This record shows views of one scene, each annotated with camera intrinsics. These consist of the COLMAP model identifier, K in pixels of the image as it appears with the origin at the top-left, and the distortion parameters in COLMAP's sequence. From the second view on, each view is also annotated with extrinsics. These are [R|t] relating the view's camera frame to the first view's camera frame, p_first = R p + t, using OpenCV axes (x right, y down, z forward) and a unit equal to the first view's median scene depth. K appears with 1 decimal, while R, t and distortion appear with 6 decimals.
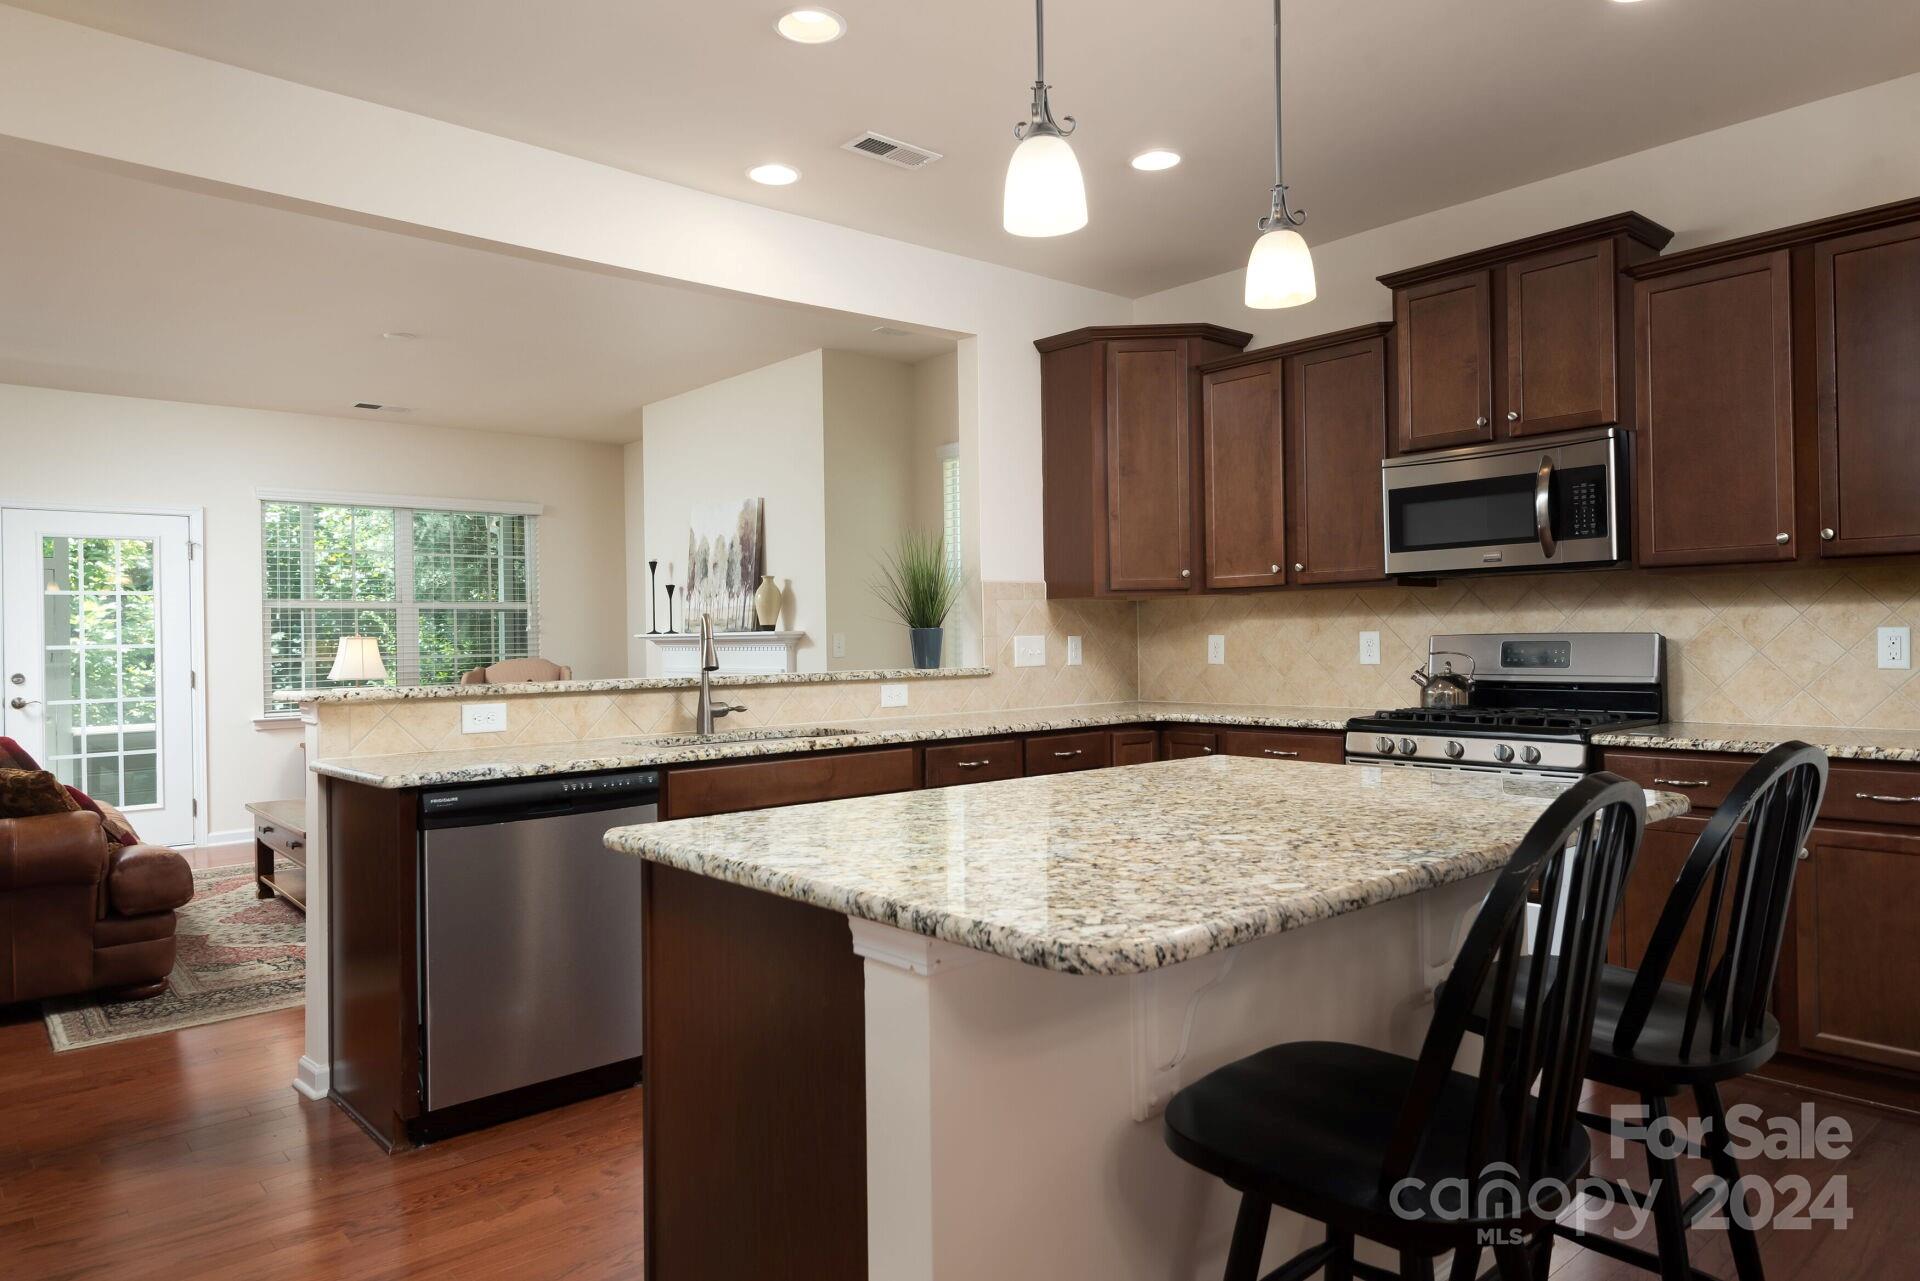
lens RADIAL K [[1239.4, 0, 965.8], [0, 1239.4, 641.9], [0, 0, 1]] dist [-0.005680, -0.004375]
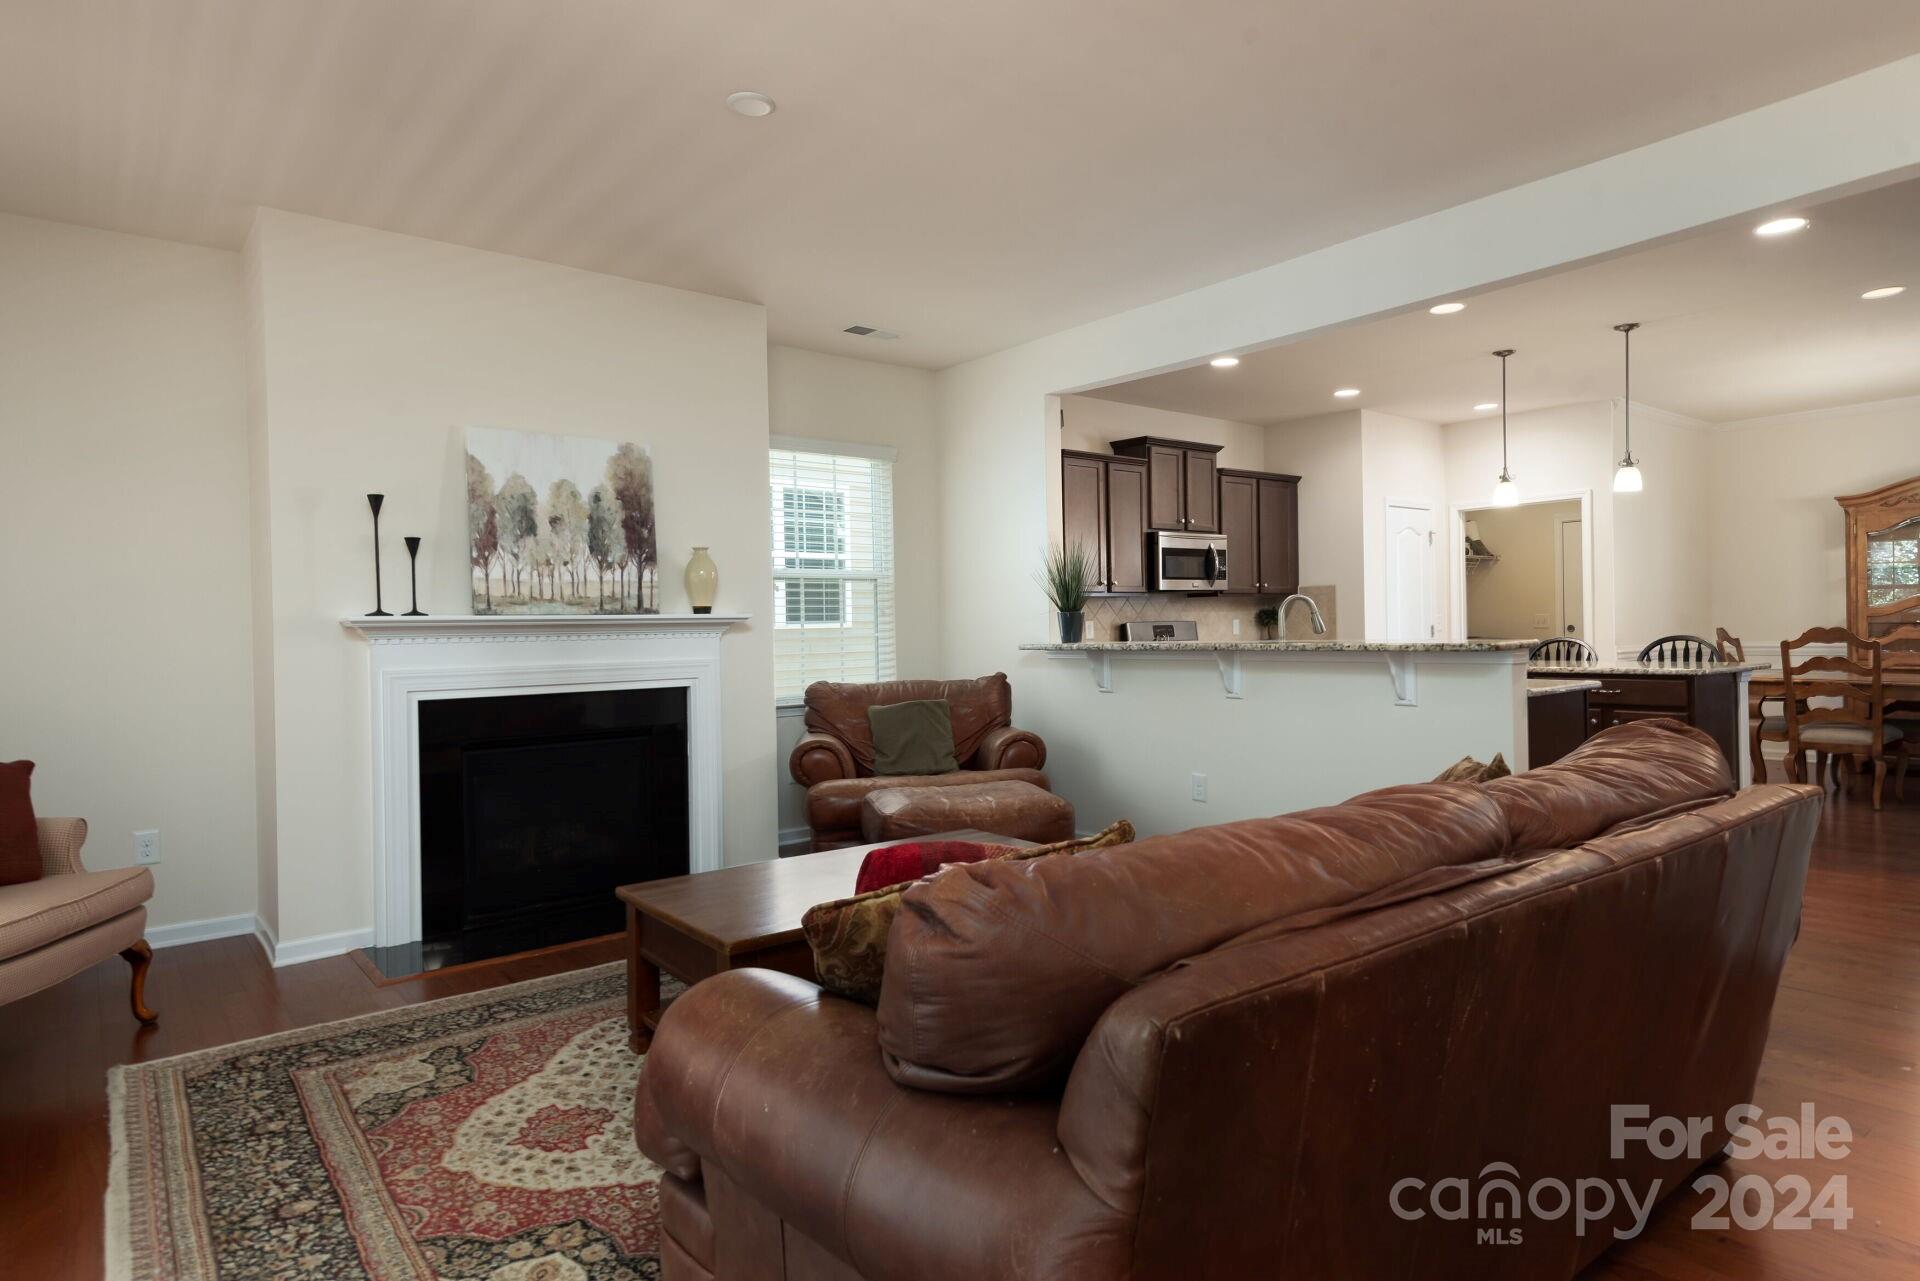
lens RADIAL K [[1064.4, 0, 957.9], [0, 1064.4, 650.5], [0, 0, 1]] dist [0.015432, -0.002042]
pose [[0.029213, -0.012690, 0.999493, -1.210047], [0.016955, 0.999782, 0.012198, 0.013889], [-0.999429, 0.016590, 0.029421, 1.125364]]
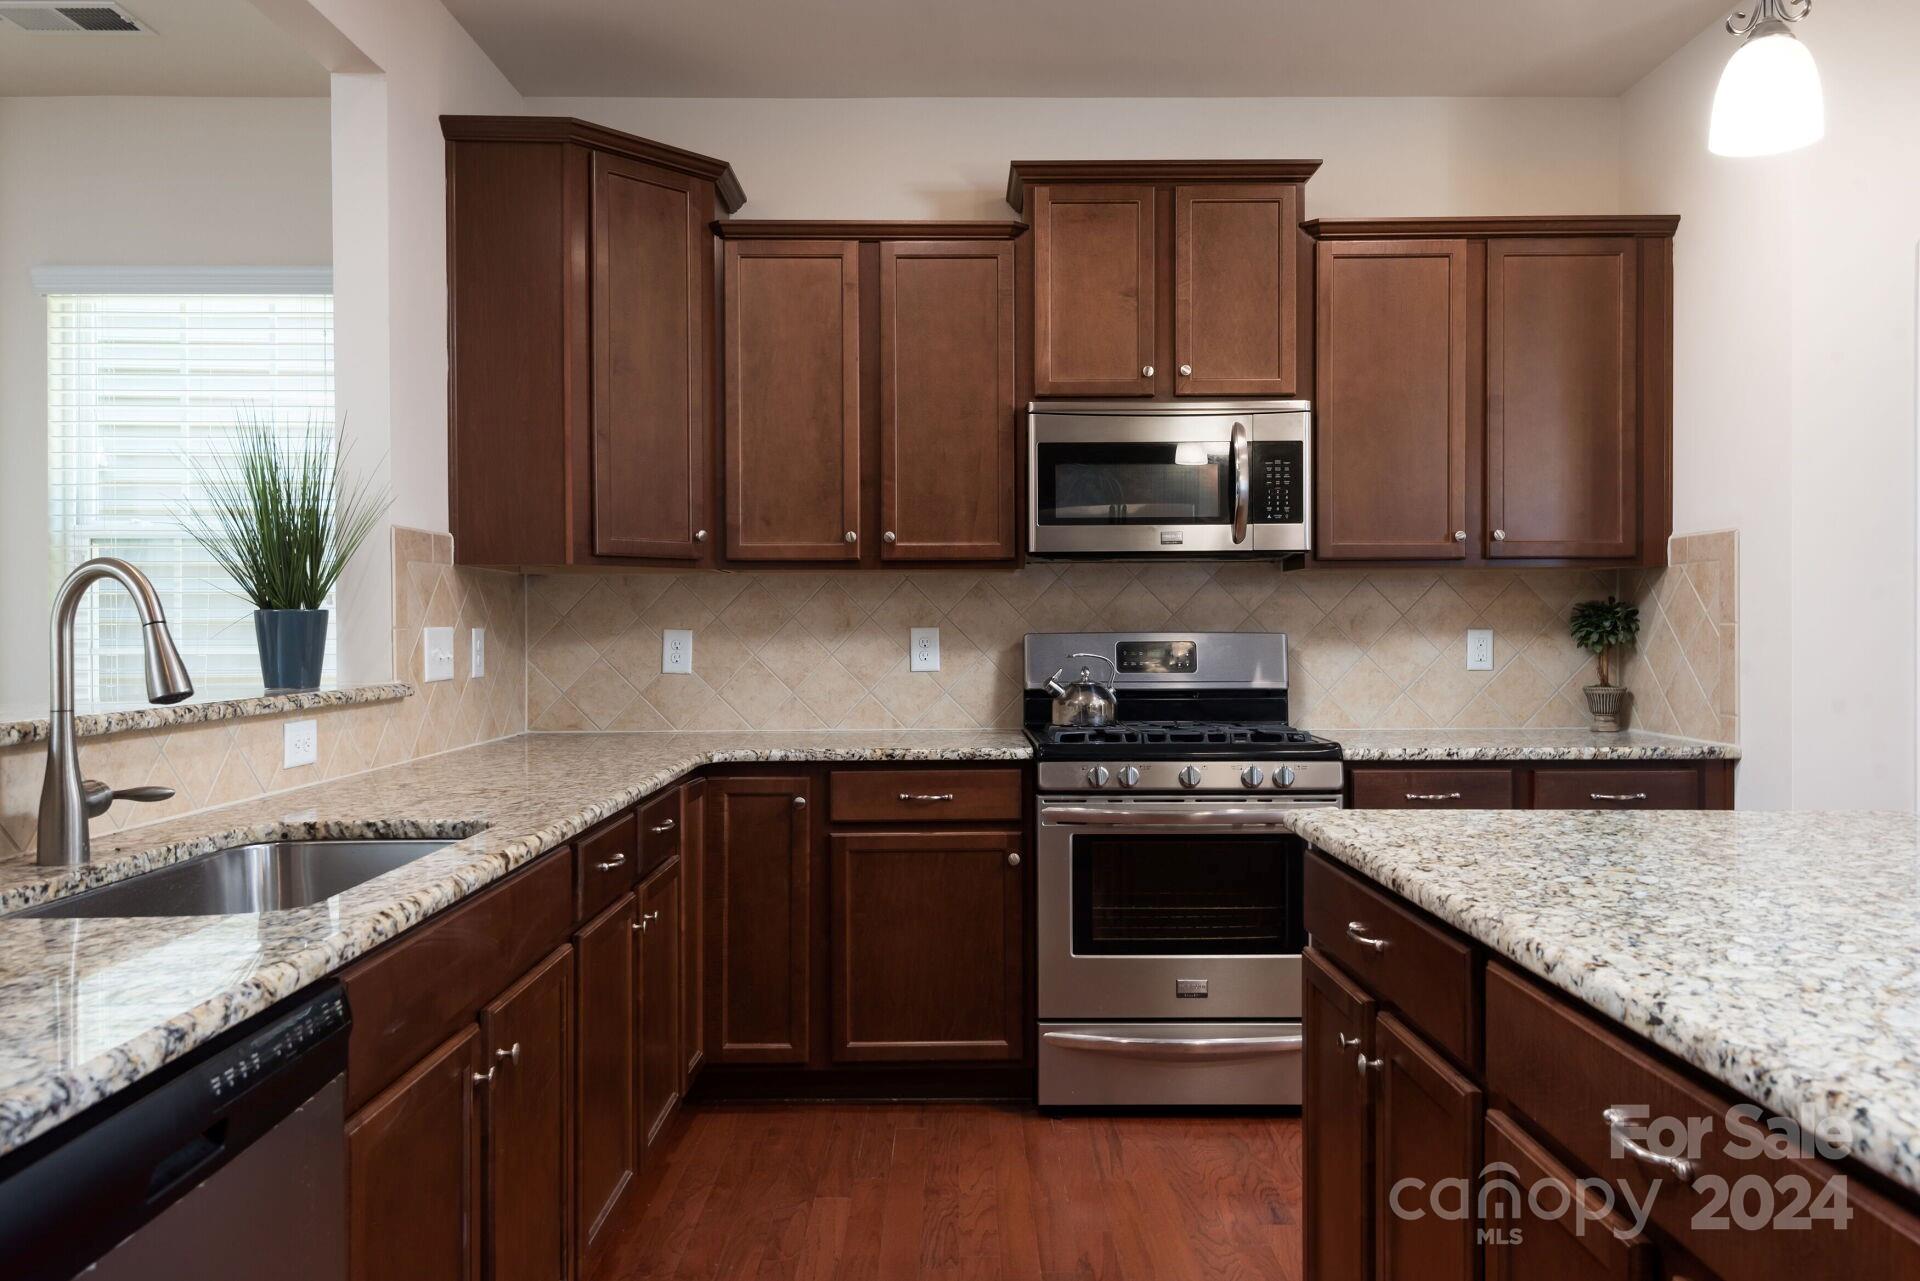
lens RADIAL K [[1446.5, 0, 962.4], [0, 1446.5, 634.1], [0, 0, 1]] dist [0.028324, 0.000446]
pose [[0.633575, 0.009532, 0.773623, -0.333709], [-0.005451, 0.999954, -0.007856, 0.002514], [-0.773662, 0.000760, 0.633598, 0.412051]]
